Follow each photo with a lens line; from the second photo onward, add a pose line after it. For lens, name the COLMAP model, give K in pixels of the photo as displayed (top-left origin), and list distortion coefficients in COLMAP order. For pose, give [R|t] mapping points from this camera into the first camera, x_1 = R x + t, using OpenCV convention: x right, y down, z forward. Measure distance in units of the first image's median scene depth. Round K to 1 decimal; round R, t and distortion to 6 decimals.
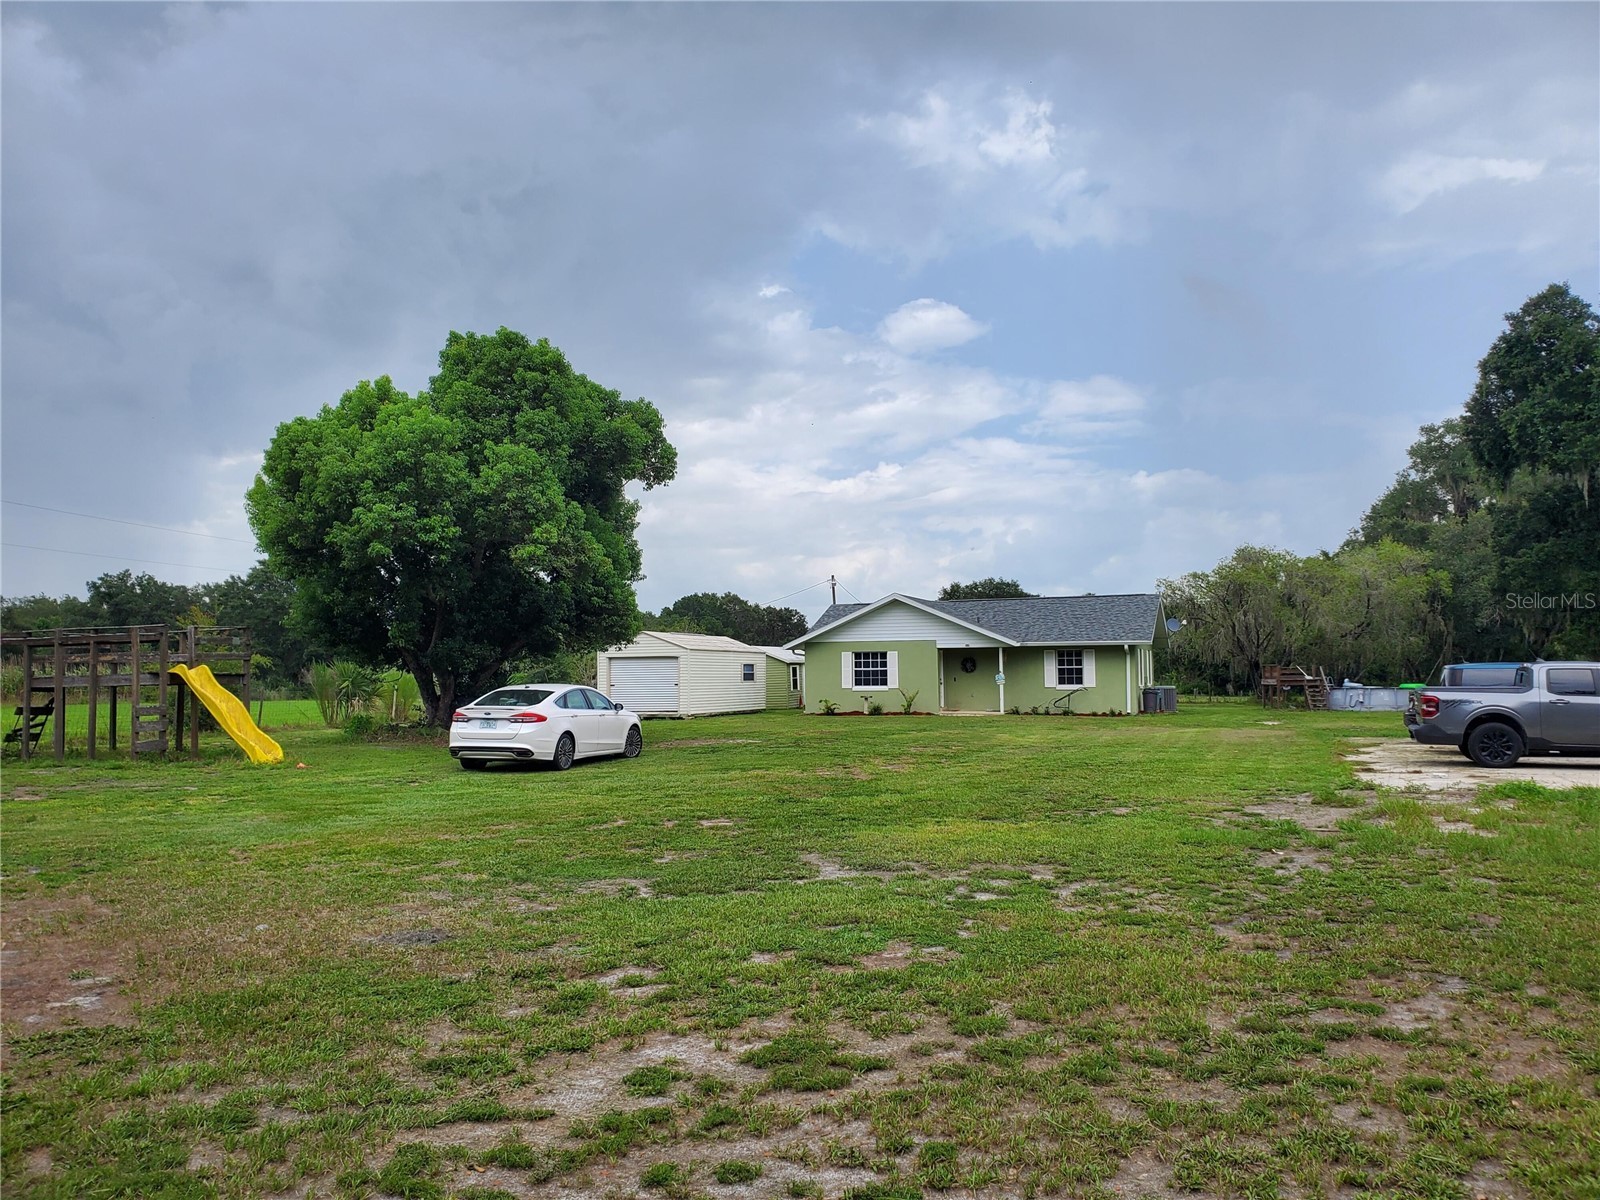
lens RADIAL K [[1269.7, 0, 800.0], [0, 1269.7, 600.0], [0, 0, 1]] dist [0.063133, 0.004085]
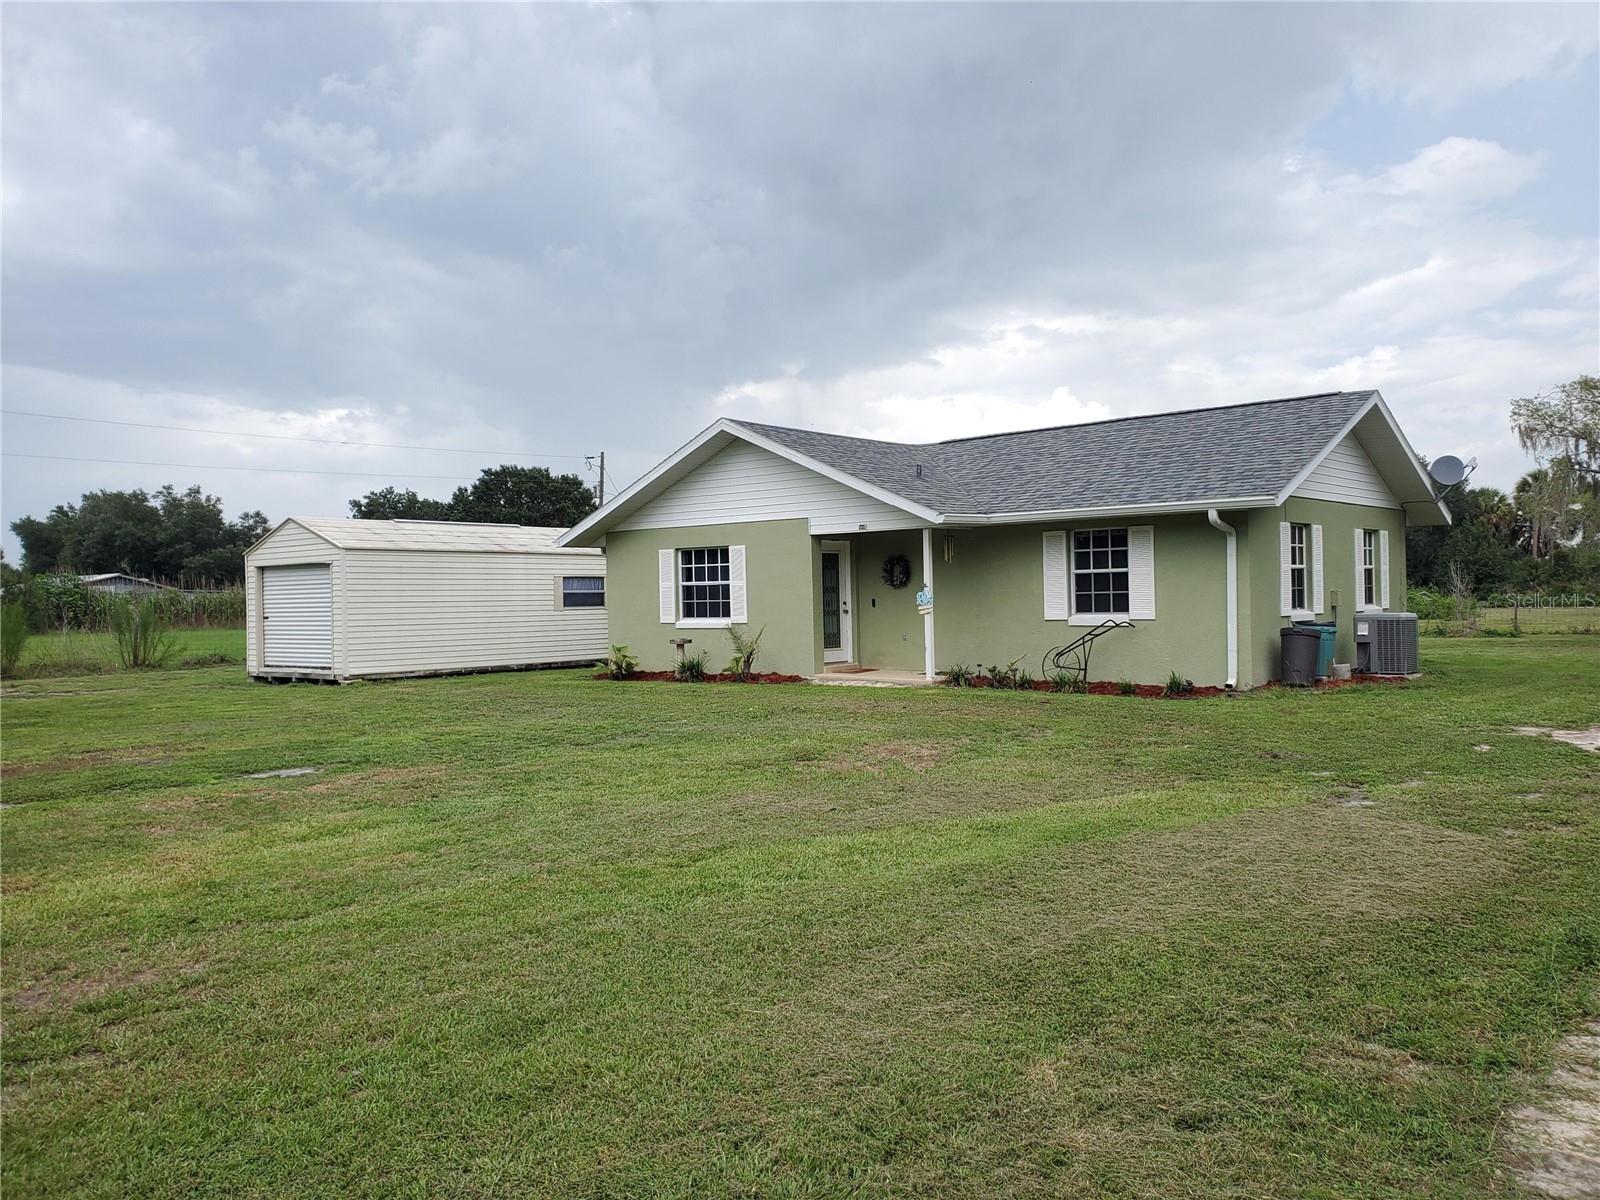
lens RADIAL K [[1269.7, 0, 800.0], [0, 1269.7, 600.0], [0, 0, 1]] dist [0.063133, 0.004085]
pose [[0.927739, -0.009357, -0.373111, 0.274225], [0.032112, 0.997980, 0.054821, 0.036129], [0.371845, -0.062841, 0.926166, 0.577631]]
